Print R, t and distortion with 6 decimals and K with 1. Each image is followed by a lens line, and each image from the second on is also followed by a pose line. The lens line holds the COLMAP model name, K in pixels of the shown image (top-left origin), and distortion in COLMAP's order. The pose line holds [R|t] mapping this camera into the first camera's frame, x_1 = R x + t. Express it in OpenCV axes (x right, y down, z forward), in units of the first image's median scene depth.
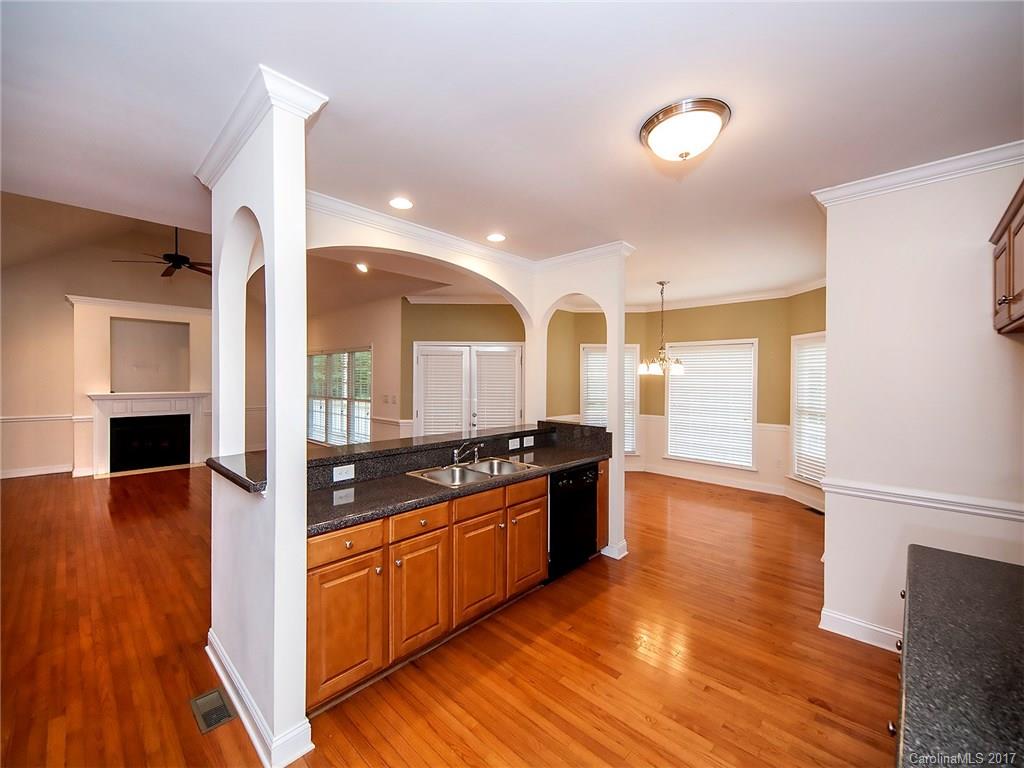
lens RADIAL K [[421.6, 0, 514.7], [0, 421.6, 380.4], [0, 0, 1]] dist [-0.018513, -0.000578]
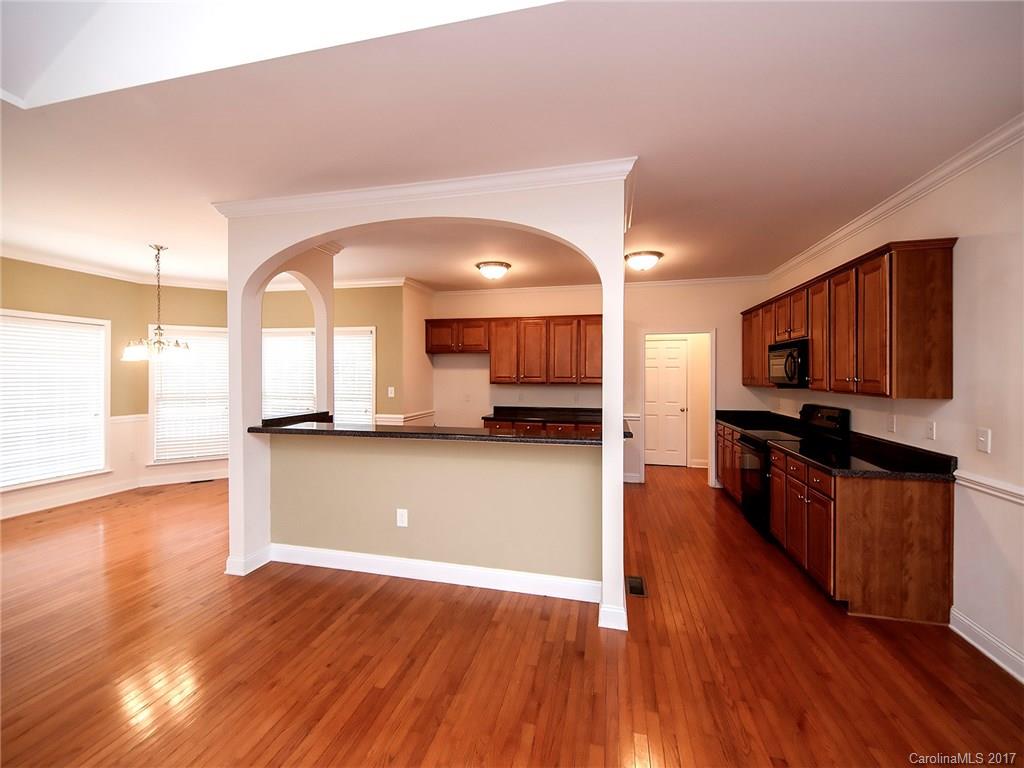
lens RADIAL K [[421.6, 0, 513.1], [0, 421.6, 375.2], [0, 0, 1]] dist [-0.018513, -0.000578]
pose [[-0.506190, -0.017542, 0.862244, -0.633020], [0.000715, 0.999784, 0.020760, -0.002956], [-0.862422, 0.011125, -0.506068, 0.749863]]
